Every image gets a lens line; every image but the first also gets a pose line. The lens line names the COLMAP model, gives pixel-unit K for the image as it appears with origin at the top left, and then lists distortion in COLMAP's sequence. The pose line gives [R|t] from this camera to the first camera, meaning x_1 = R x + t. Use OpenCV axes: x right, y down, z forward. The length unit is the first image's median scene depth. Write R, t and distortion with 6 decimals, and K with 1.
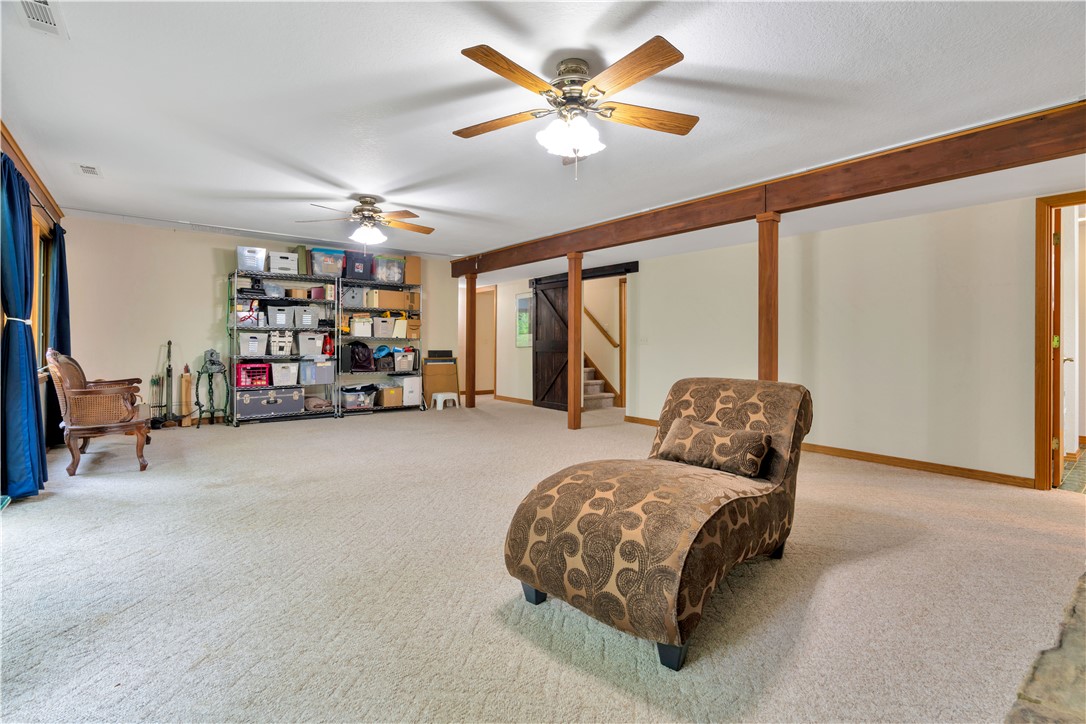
lens RADIAL K [[498.2, 0, 546.3], [0, 498.2, 358.2], [0, 0, 1]] dist [-0.002513, -0.000275]
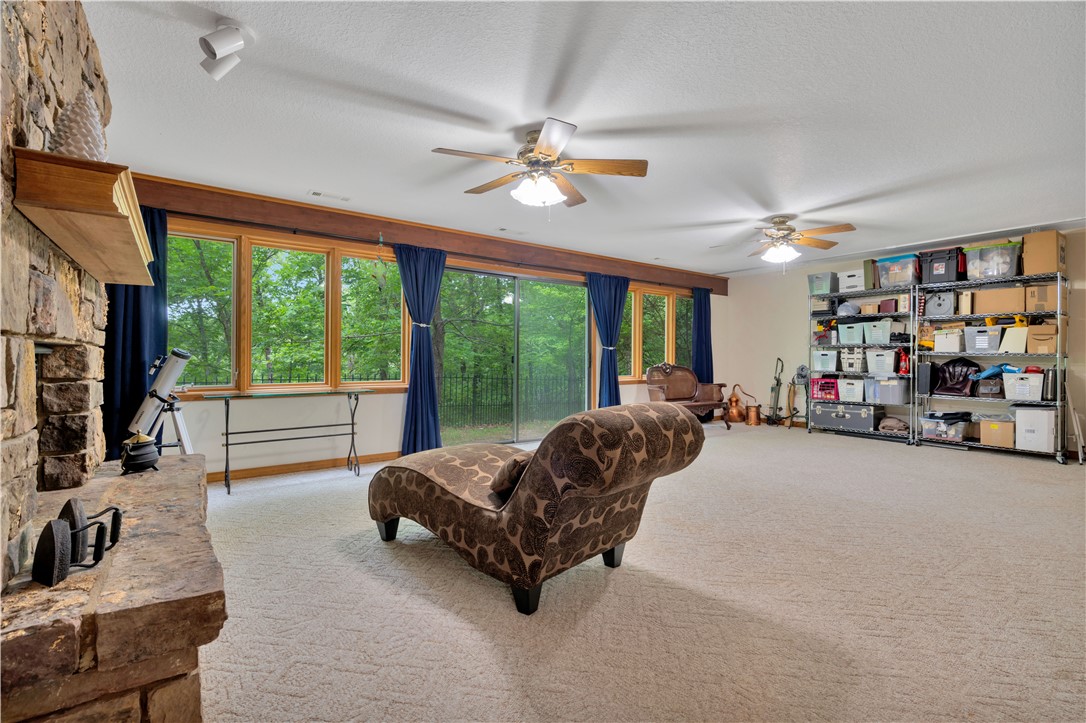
lens RADIAL K [[498.2, 0, 546.3], [0, 498.2, 357.7], [0, 0, 1]] dist [-0.002513, -0.000275]
pose [[-0.047558, -0.004418, -0.998859, 0.497821], [-0.034331, 0.999407, -0.002786, -0.009779], [0.998278, 0.034160, -0.047681, 0.408019]]
